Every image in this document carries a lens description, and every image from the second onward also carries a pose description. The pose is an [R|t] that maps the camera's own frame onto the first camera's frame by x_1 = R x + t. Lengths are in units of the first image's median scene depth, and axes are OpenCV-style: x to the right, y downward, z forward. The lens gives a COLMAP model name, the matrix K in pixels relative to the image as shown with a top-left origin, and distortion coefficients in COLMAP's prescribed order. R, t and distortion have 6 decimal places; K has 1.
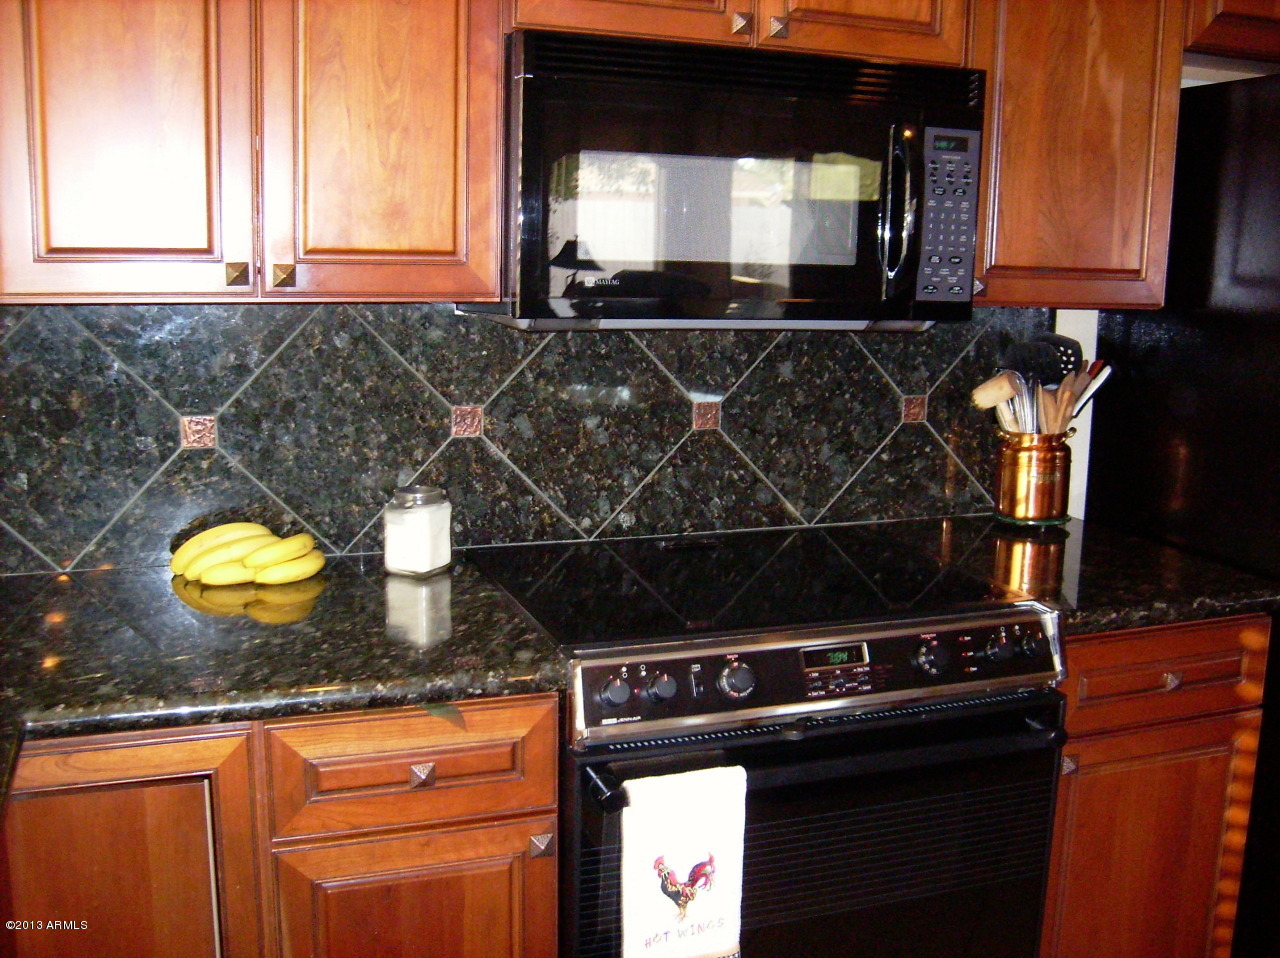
lens RADIAL K [[1314.4, 0, 639.7], [0, 1314.4, 482.8], [0, 0, 1]] dist [-0.122305, 0.000000]
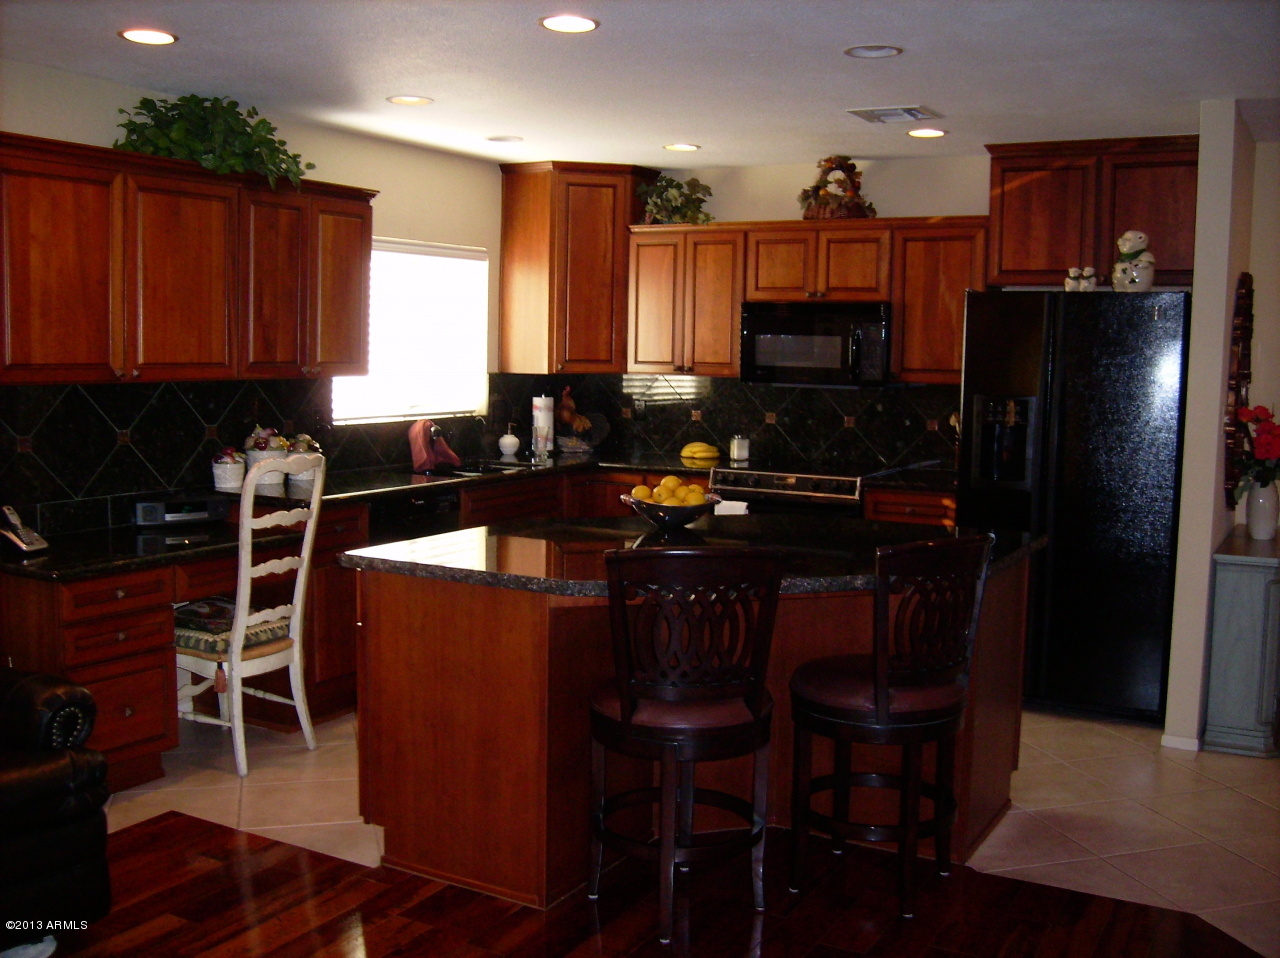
lens RADIAL K [[1314.4, 0, 639.9], [0, 1314.4, 478.2], [0, 0, 1]] dist [-0.122305, 0.000000]
pose [[0.634555, 0.062923, -0.770312, 2.196285], [-0.141246, 0.989337, -0.035538, 0.262361], [0.759862, 0.131354, 0.636676, -1.270210]]
